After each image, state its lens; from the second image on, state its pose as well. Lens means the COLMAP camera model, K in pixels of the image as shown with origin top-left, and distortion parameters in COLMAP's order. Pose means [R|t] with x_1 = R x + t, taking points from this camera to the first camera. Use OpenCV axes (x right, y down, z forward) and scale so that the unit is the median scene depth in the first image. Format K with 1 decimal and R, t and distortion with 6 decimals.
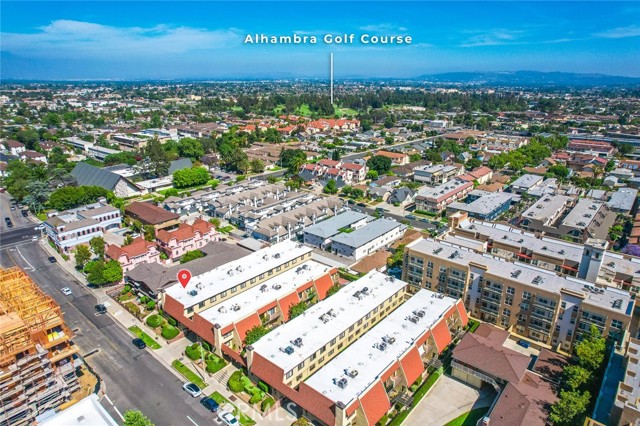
lens RADIAL K [[409.5, 0, 316.9], [0, 409.5, 211.5], [0, 0, 1]] dist [-0.075464, 0.066341]
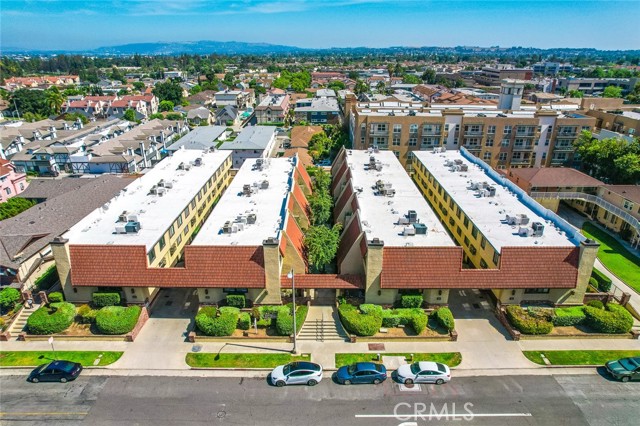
lens RADIAL K [[409.5, 0, 316.9], [0, 409.5, 211.5], [0, 0, 1]] dist [-0.075464, 0.066341]
pose [[0.759157, -0.244951, 0.603058, -0.332731], [0.207565, 0.969221, 0.132389, 0.130832], [-0.616926, 0.024670, 0.786635, 0.393548]]
